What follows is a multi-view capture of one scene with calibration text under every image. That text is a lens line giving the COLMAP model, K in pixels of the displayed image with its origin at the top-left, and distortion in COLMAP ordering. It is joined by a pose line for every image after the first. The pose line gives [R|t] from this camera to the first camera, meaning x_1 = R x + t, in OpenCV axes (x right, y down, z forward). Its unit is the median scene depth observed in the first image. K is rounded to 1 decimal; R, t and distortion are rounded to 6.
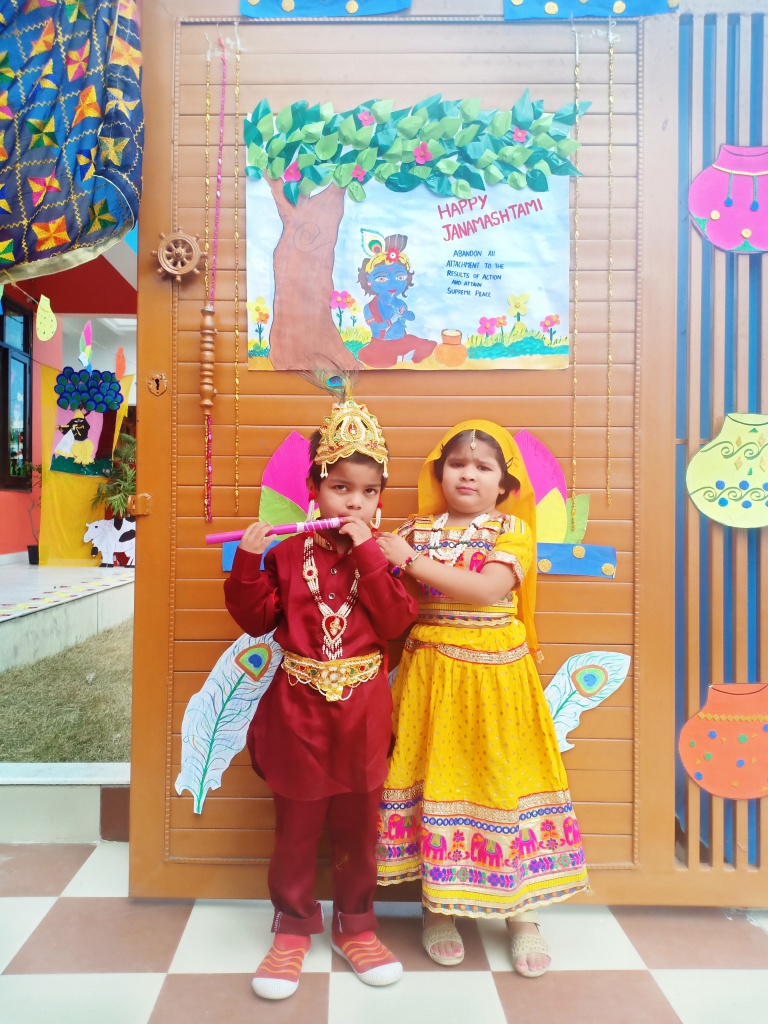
lens RADIAL K [[790.8, 0, 380.5], [0, 790.8, 509.2], [0, 0, 1]] dist [0.046183, -0.054680]
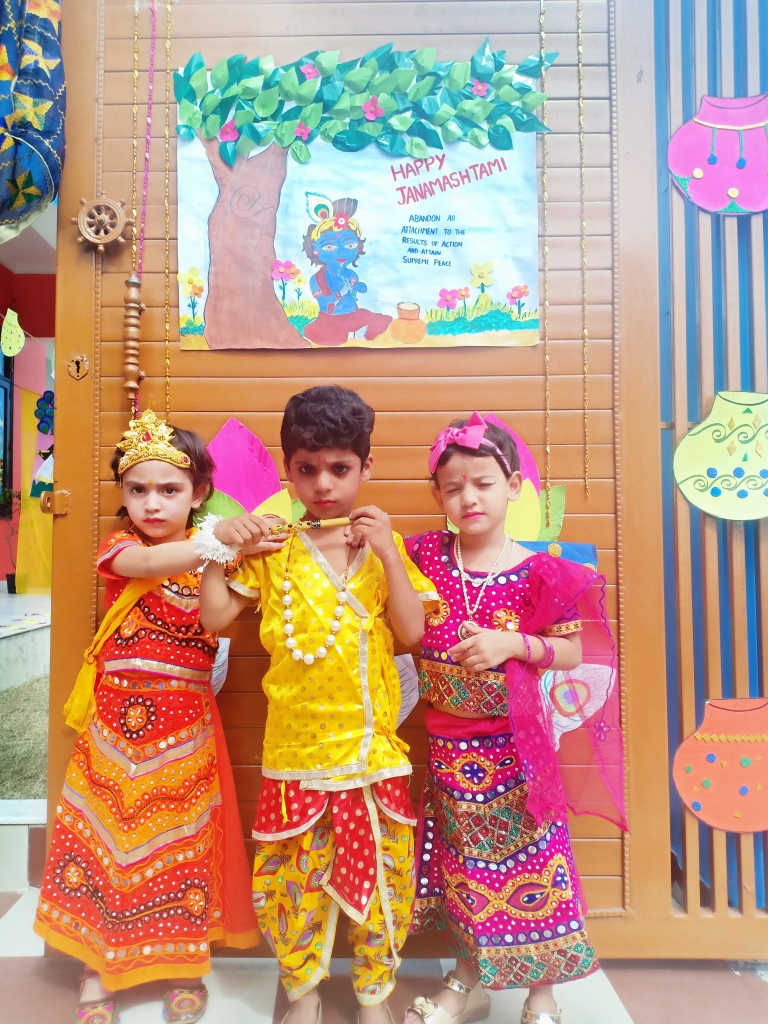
lens RADIAL K [[790.8, 0, 378.8], [0, 790.8, 503.7], [0, 0, 1]] dist [0.046183, -0.054680]
pose [[0.999917, -0.009935, 0.008225, 0.047116], [0.010272, 0.999066, -0.041982, 0.037042], [-0.007800, 0.042063, 0.999085, 0.116390]]
